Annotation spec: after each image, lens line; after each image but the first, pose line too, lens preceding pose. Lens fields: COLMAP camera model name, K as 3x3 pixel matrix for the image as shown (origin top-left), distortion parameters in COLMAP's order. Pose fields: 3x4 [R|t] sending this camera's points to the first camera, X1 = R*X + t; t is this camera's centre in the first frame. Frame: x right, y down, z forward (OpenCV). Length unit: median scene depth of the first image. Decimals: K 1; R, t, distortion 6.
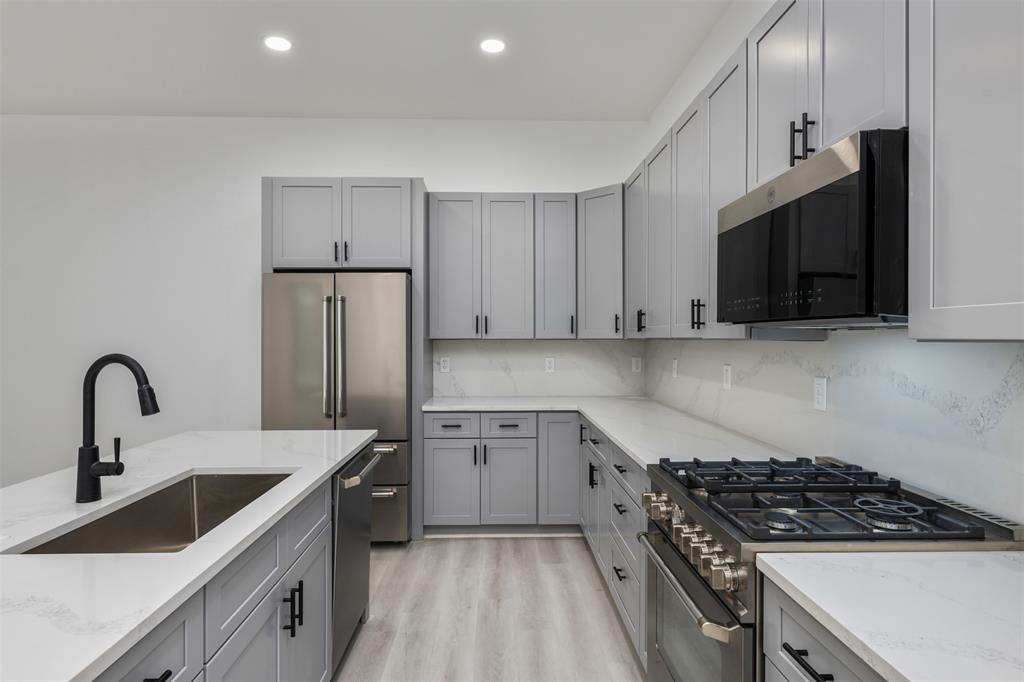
lens RADIAL K [[563.0, 0, 512.0], [0, 563.0, 341.0], [0, 0, 1]] dist [-0.003188, -0.000550]
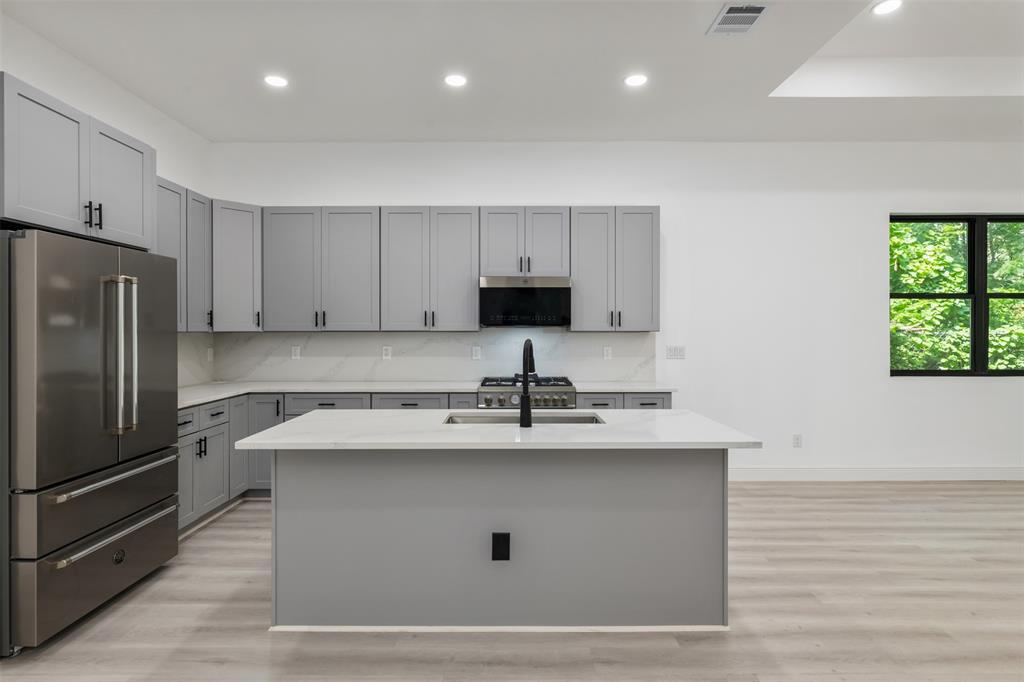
lens RADIAL K [[538.6, 0, 513.5], [0, 538.6, 336.8], [0, 0, 1]] dist [-0.001401, -0.002406]
pose [[0.027191, -0.009924, 0.999581, -1.160919], [0.006303, 0.999933, 0.009756, -0.000426], [-0.999610, 0.006035, 0.027252, 0.486620]]
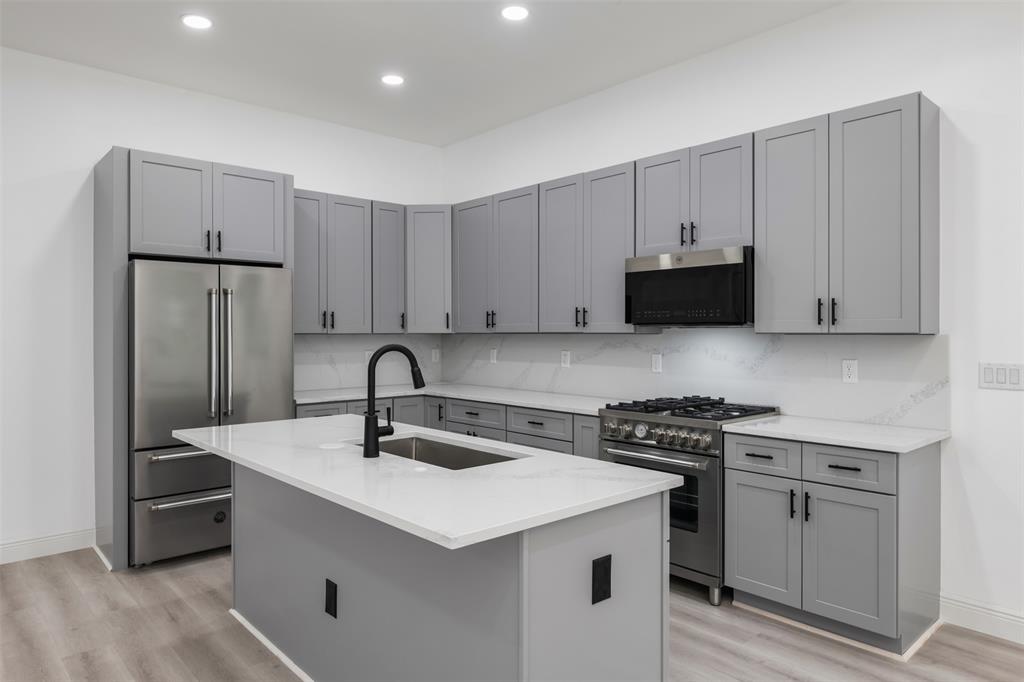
lens RADIAL K [[649.0, 0, 512.2], [0, 649.0, 334.5], [0, 0, 1]] dist [-0.004054, -0.000820]
pose [[0.760600, -0.002219, 0.649217, -0.726930], [0.004196, 0.999990, -0.001497, 0.001580], [-0.649207, 0.003863, 0.760602, -0.175658]]
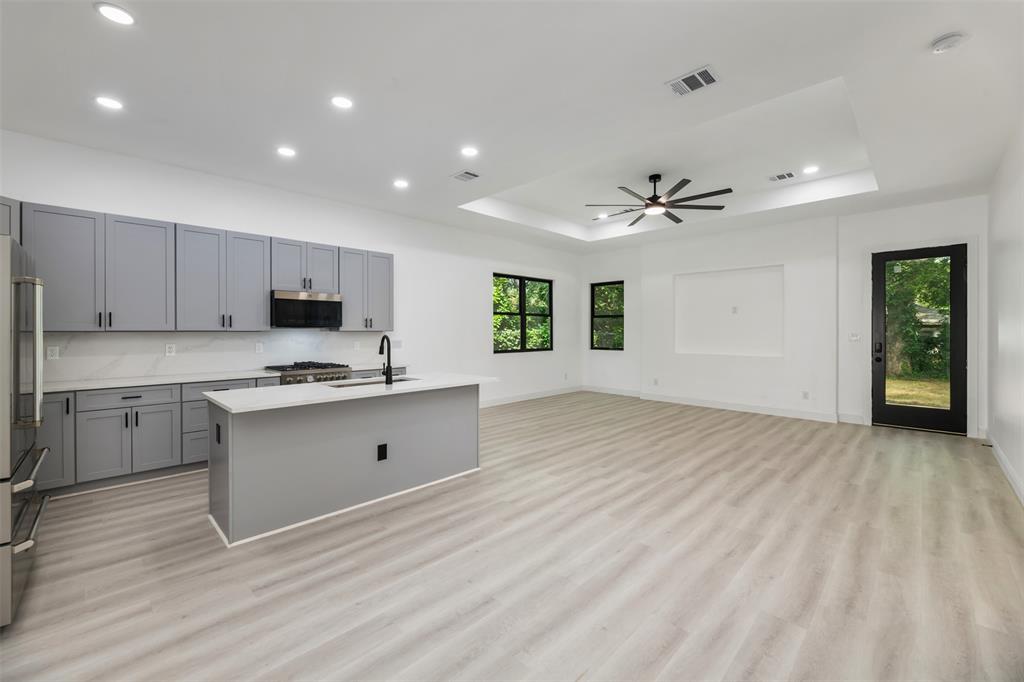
lens RADIAL K [[414.5, 0, 512.0], [0, 414.5, 341.0], [0, 0, 1]] dist [-0.001238, -0.000251]
pose [[-0.690572, -0.014768, 0.723113, -1.375524], [0.006679, 0.999619, 0.026793, -0.000067], [-0.723233, 0.023332, -0.690210, 1.006754]]
